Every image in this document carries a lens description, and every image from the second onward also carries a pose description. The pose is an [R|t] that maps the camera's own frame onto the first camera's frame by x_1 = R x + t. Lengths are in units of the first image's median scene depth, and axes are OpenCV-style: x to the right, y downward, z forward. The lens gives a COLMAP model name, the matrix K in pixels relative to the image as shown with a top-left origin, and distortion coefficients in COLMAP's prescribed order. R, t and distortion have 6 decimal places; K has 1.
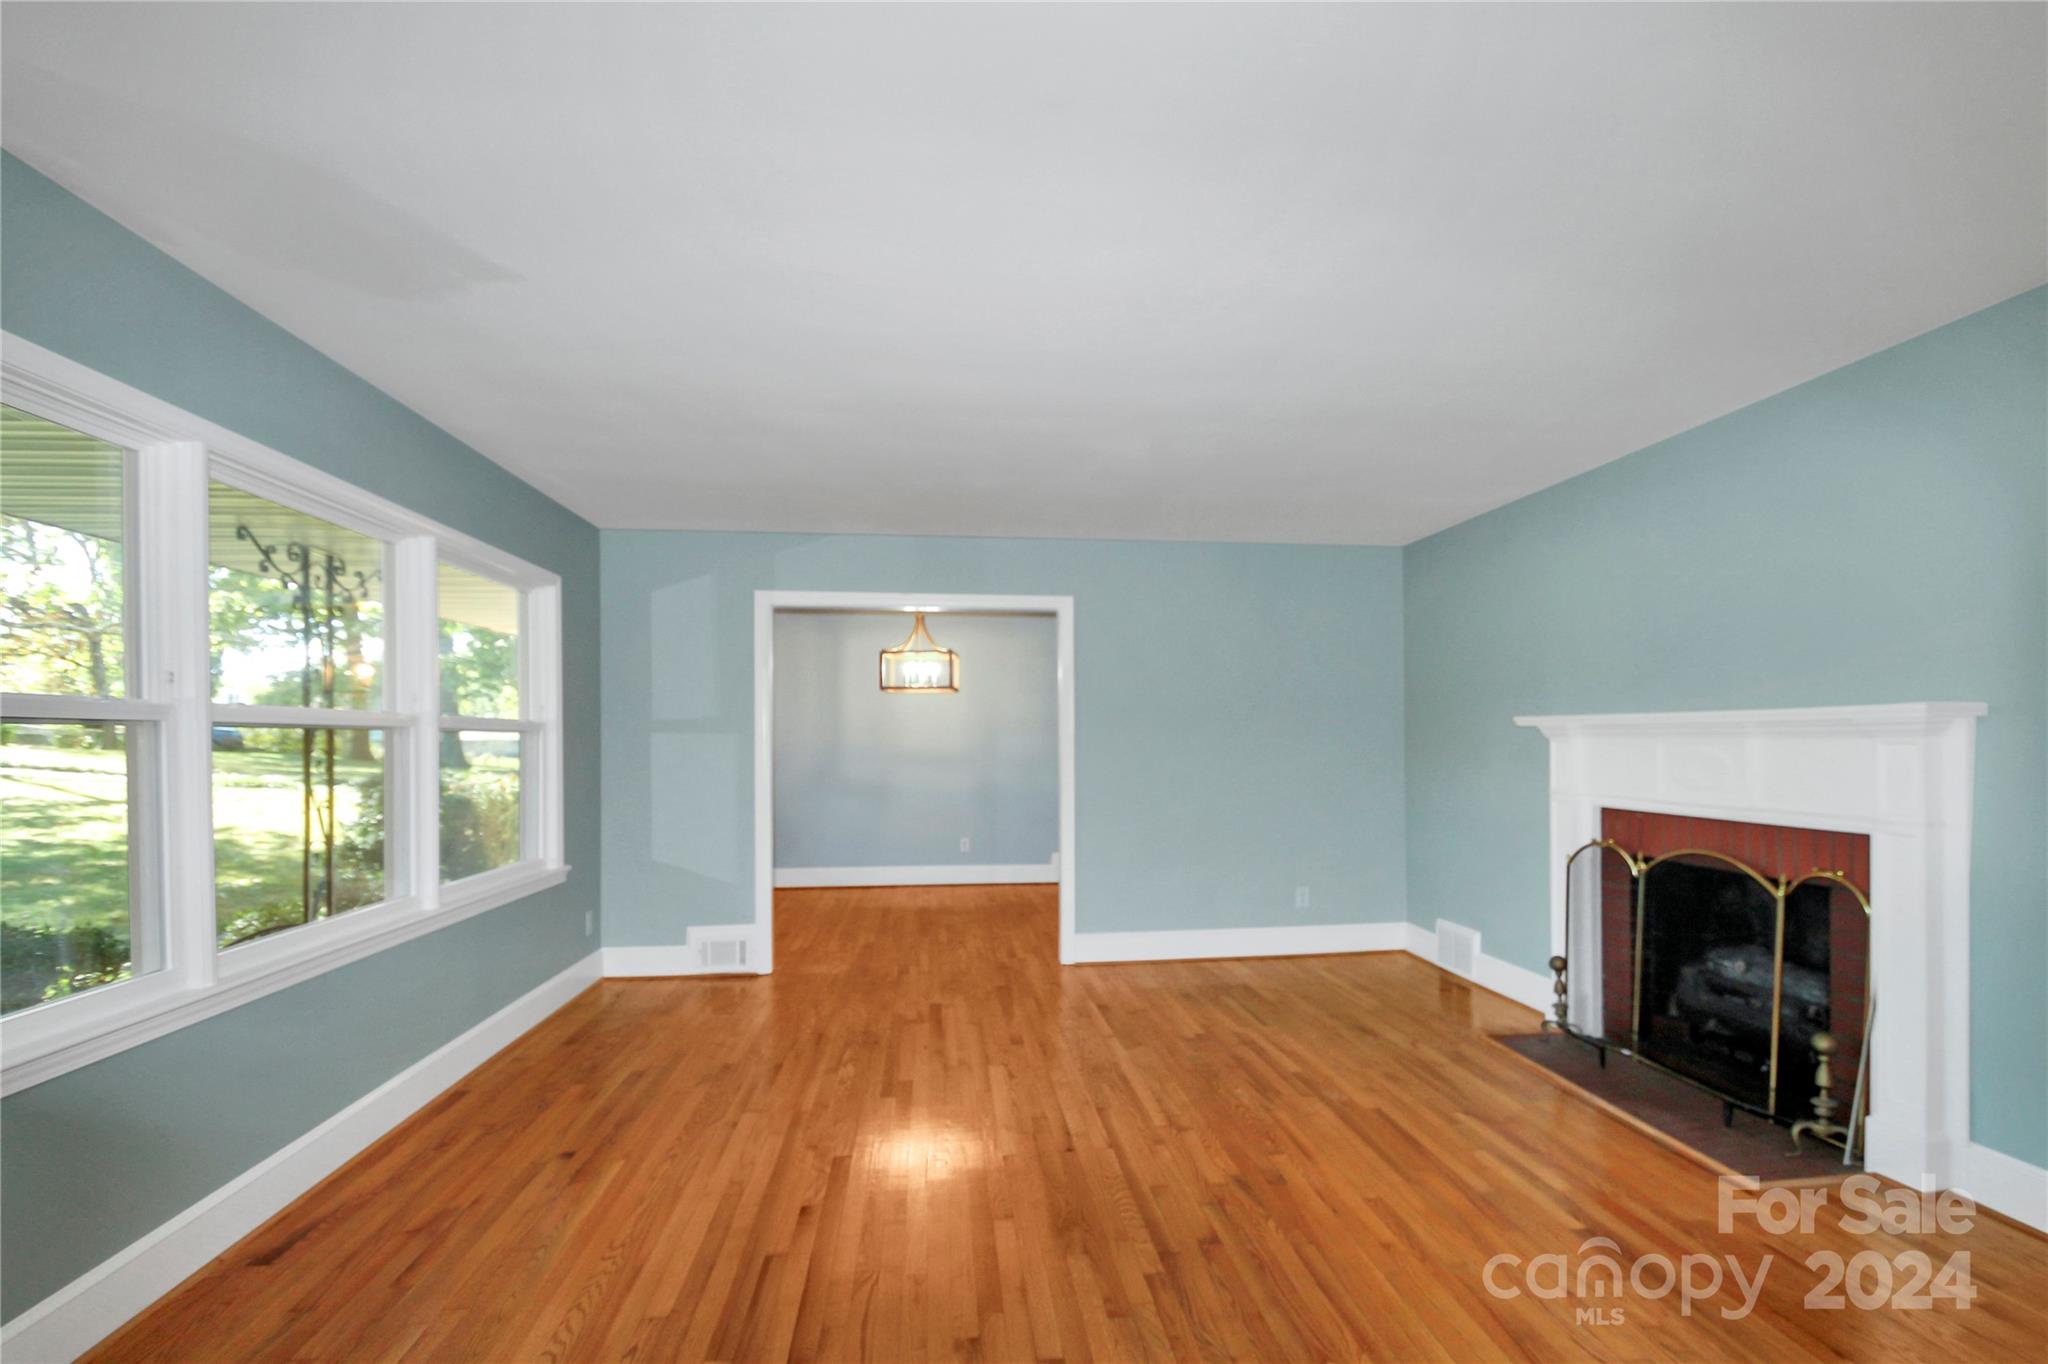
lens RADIAL K [[986.0, 0, 1064.8], [0, 986.0, 727.5], [0, 0, 1]] dist [0.024927, -0.026632]
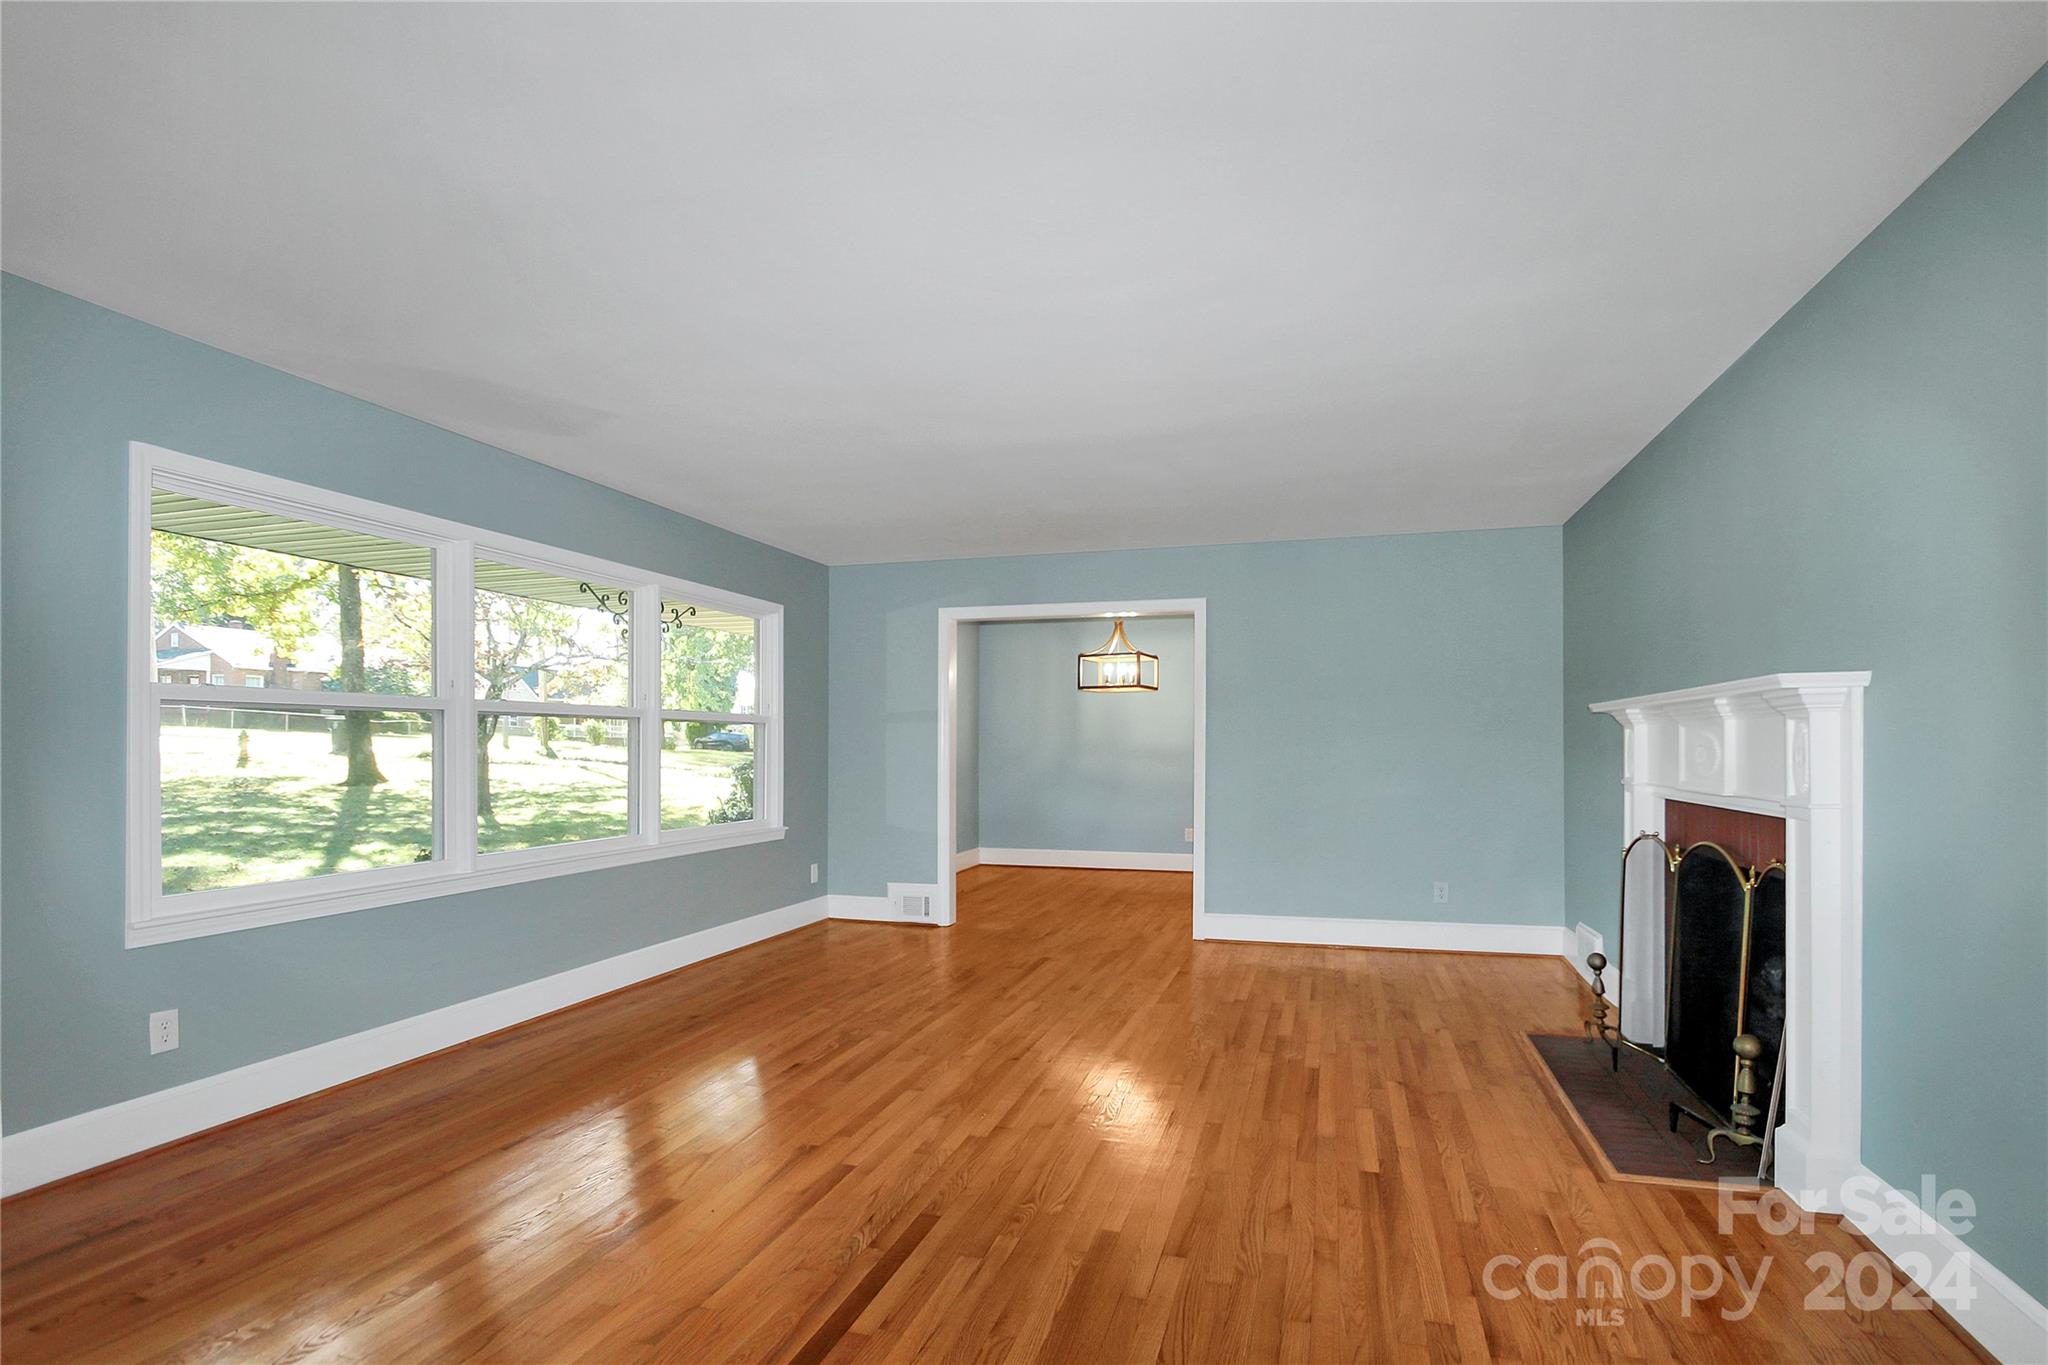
lens RADIAL K [[988.1, 0, 1048.2], [0, 988.1, 723.4], [0, 0, 1]] dist [0.024724, -0.030976]
pose [[0.918774, -0.005212, -0.394751, 0.380338], [0.001897, 0.999960, -0.008787, 0.018130], [0.394780, 0.007324, 0.918746, -0.076914]]
